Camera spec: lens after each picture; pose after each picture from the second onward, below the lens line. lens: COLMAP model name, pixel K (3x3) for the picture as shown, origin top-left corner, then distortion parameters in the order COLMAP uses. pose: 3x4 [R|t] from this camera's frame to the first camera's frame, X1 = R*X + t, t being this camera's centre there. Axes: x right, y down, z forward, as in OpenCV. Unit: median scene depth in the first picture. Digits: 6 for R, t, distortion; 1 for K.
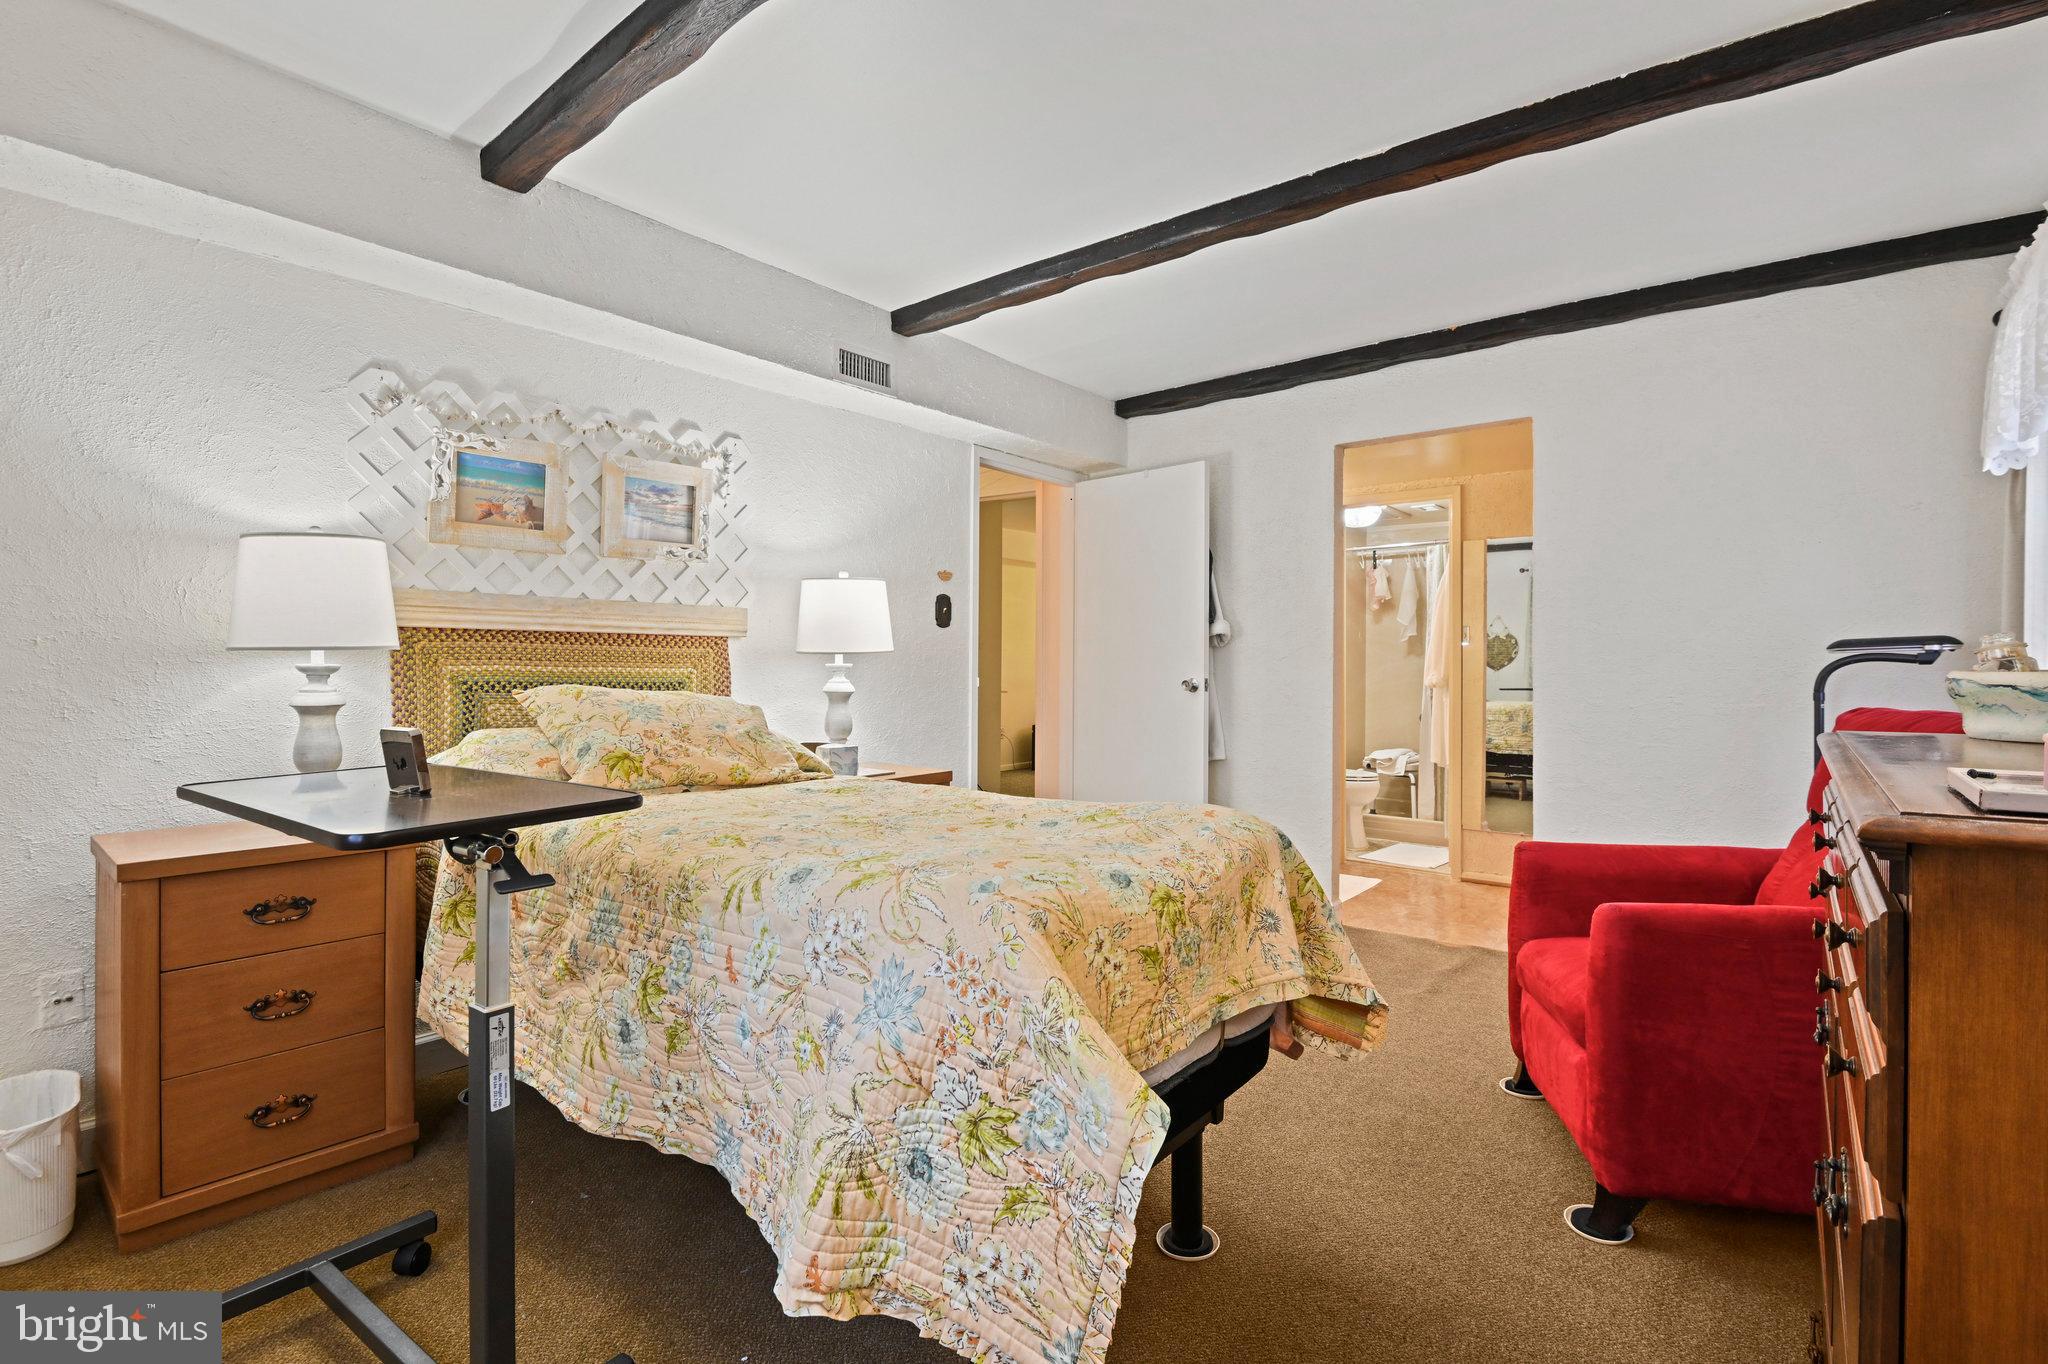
lens RADIAL K [[973.0, 0, 1024.0], [0, 973.0, 682.0], [0, 0, 1]] dist [-0.000367, -0.000040]
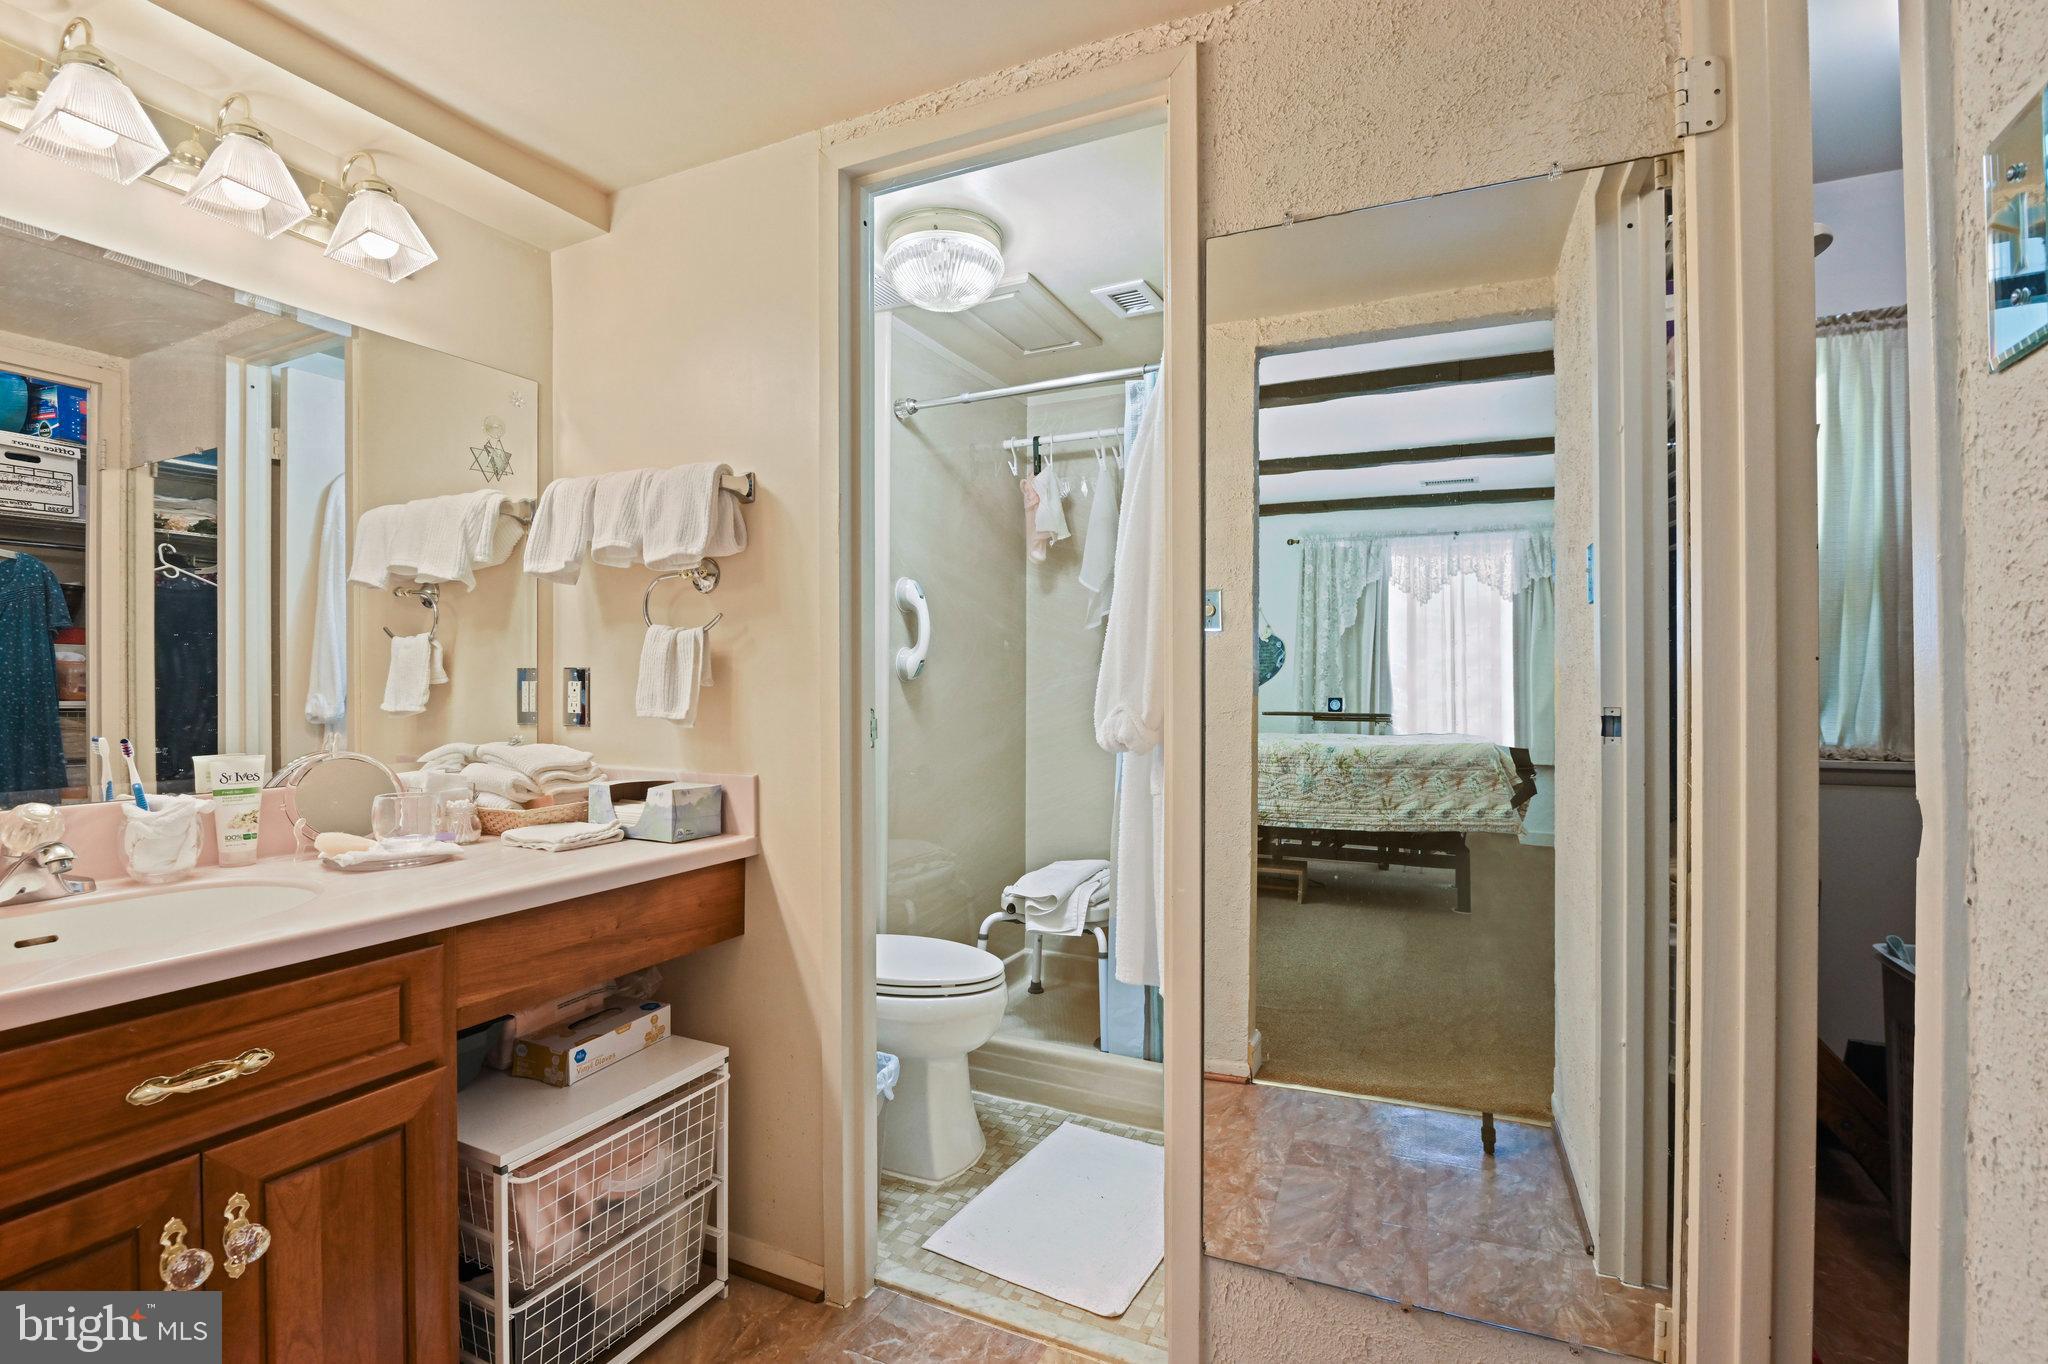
lens RADIAL K [[952.9, 0, 1024.0], [0, 952.9, 682.0], [0, 0, 1]] dist [0.000609, 0.000049]
pose [[0.974186, 0.002153, 0.225737, 0.249967], [0.000336, 0.999940, -0.010990, -0.010902], [-0.225747, 0.010782, 0.974126, 0.549152]]
